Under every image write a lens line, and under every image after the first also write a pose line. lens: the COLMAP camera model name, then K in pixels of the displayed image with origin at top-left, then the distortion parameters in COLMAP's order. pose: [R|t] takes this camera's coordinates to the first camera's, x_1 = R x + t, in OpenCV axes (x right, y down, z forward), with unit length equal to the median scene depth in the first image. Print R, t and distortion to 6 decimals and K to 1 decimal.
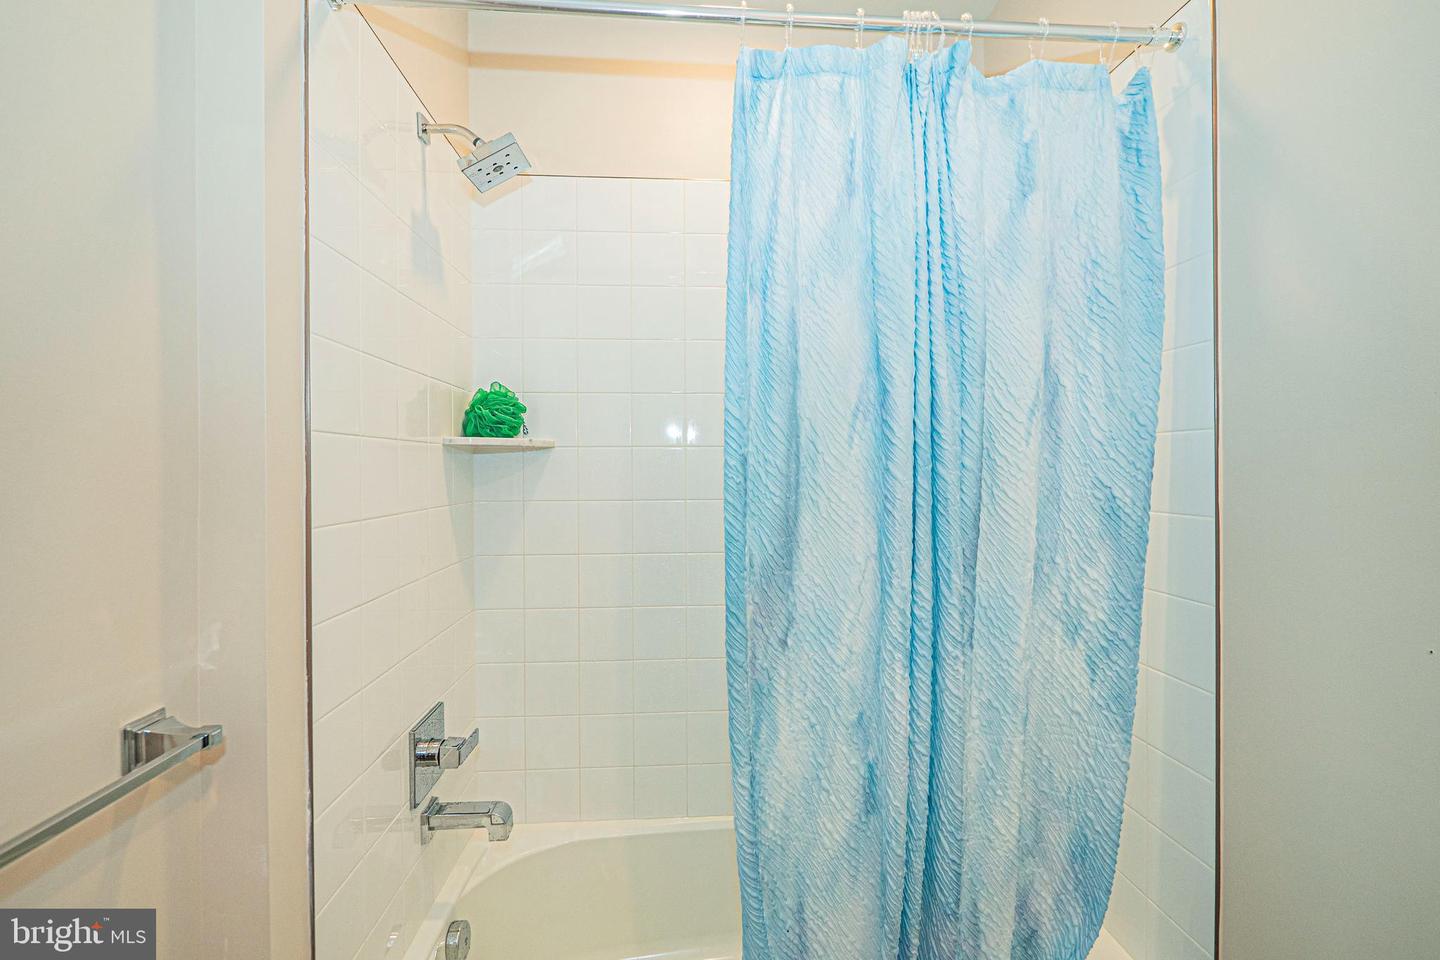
lens RADIAL K [[605.4, 0, 710.8], [0, 605.4, 470.4], [0, 0, 1]] dist [-0.007352, 0.001498]
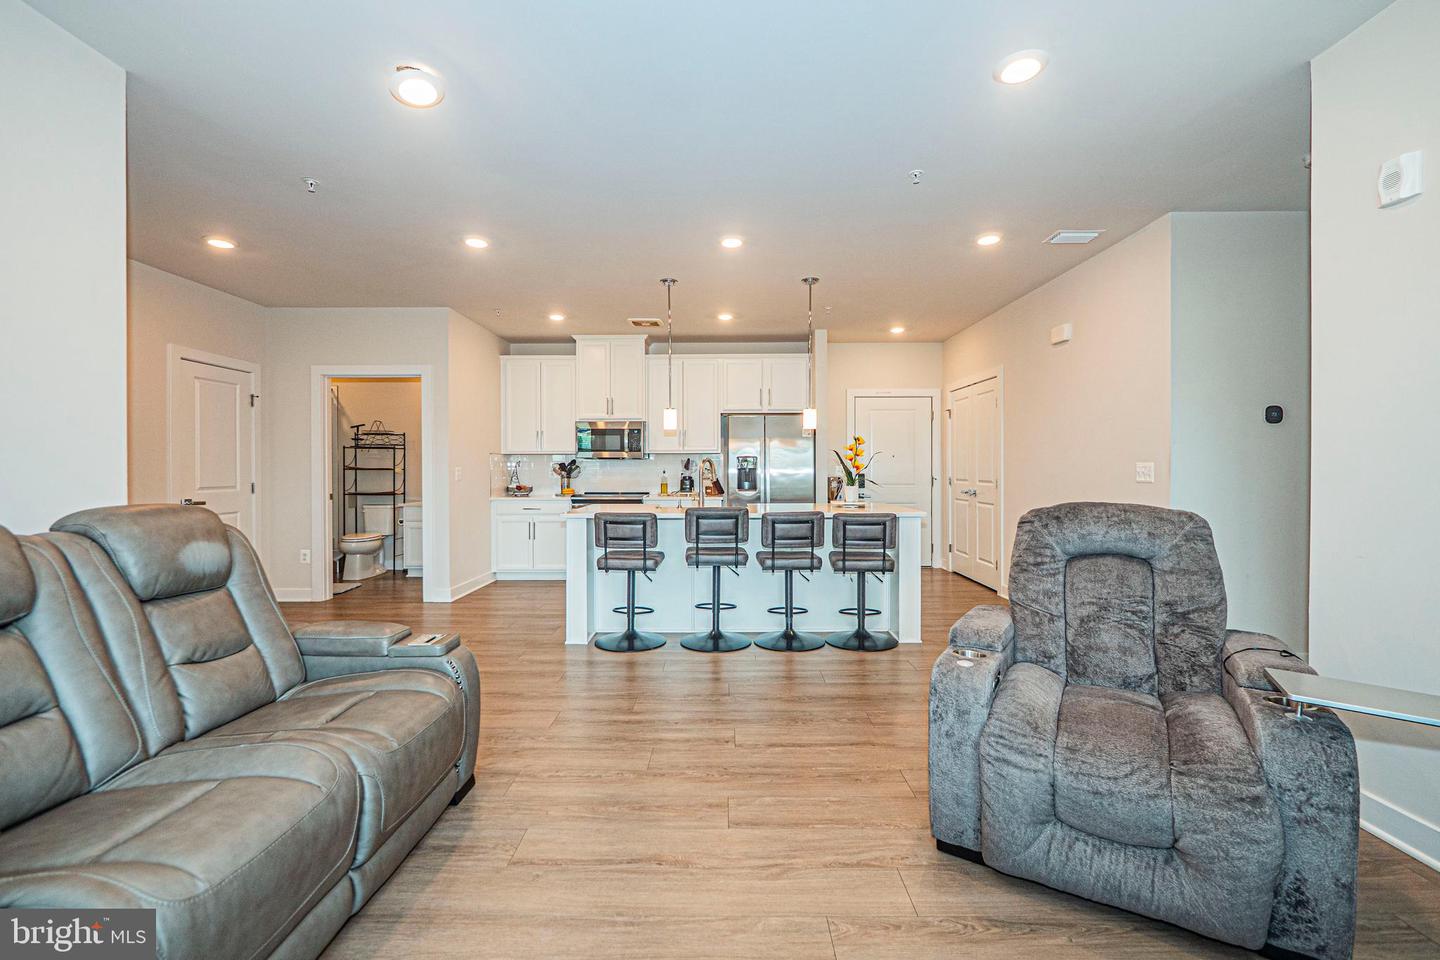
lens RADIAL K [[605.4, 0, 715.3], [0, 605.4, 476.7], [0, 0, 1]] dist [-0.007352, 0.001498]
pose [[0.083864, -0.004062, 0.996469, -5.491224], [0.005496, 0.999978, 0.003614, 0.237958], [-0.996462, 0.005173, 0.083884, -3.758357]]
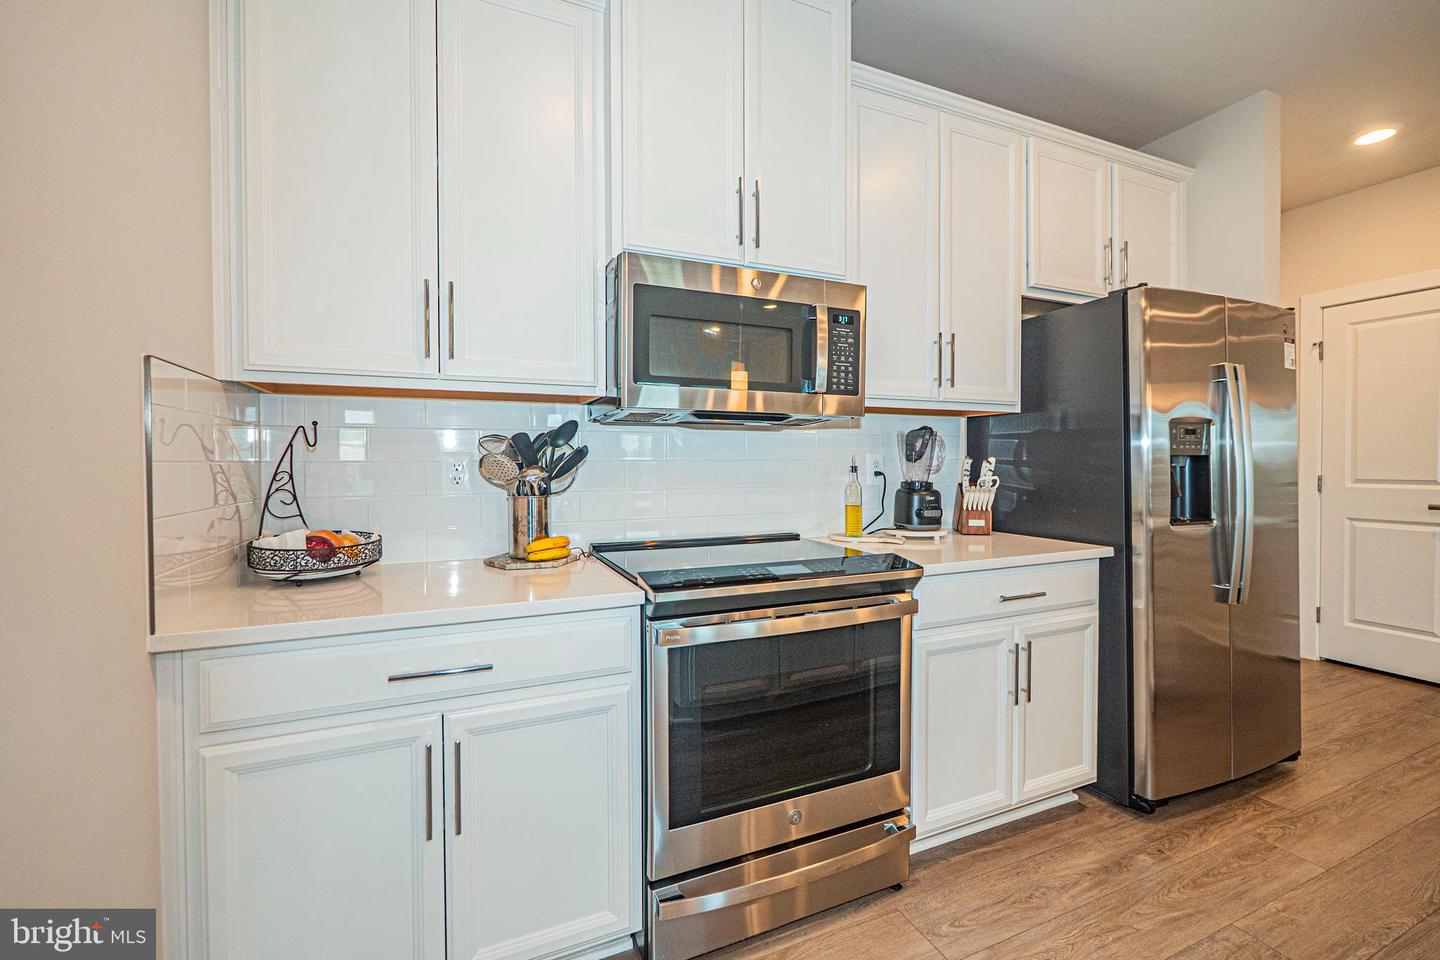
lens RADIAL K [[605.4, 0, 721.4], [0, 605.4, 475.5], [0, 0, 1]] dist [-0.007352, 0.001498]
pose [[-0.334162, -0.004587, 0.942505, -0.899315], [0.013373, 0.999864, 0.009608, 0.205785], [-0.942421, 0.015815, -0.334055, -1.567386]]
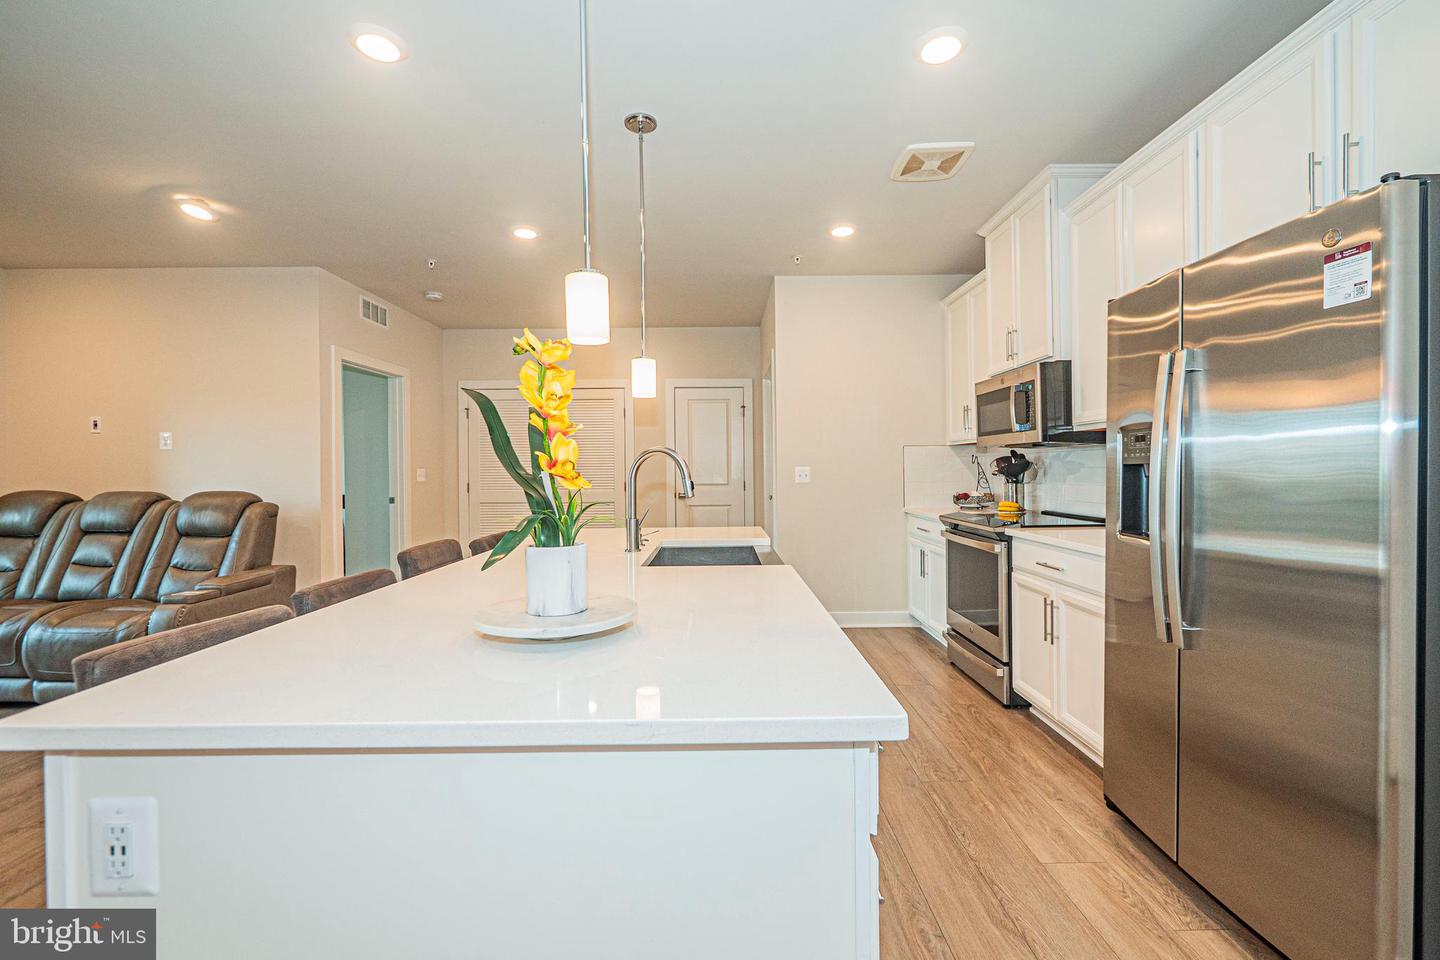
lens RADIAL K [[605.4, 0, 720.6], [0, 605.4, 476.1], [0, 0, 1]] dist [-0.007352, 0.001498]
pose [[0.997614, -0.002622, -0.068989, -0.708594], [0.002913, 0.999987, 0.004125, 0.204517], [0.068978, -0.004316, 0.997609, -5.358448]]
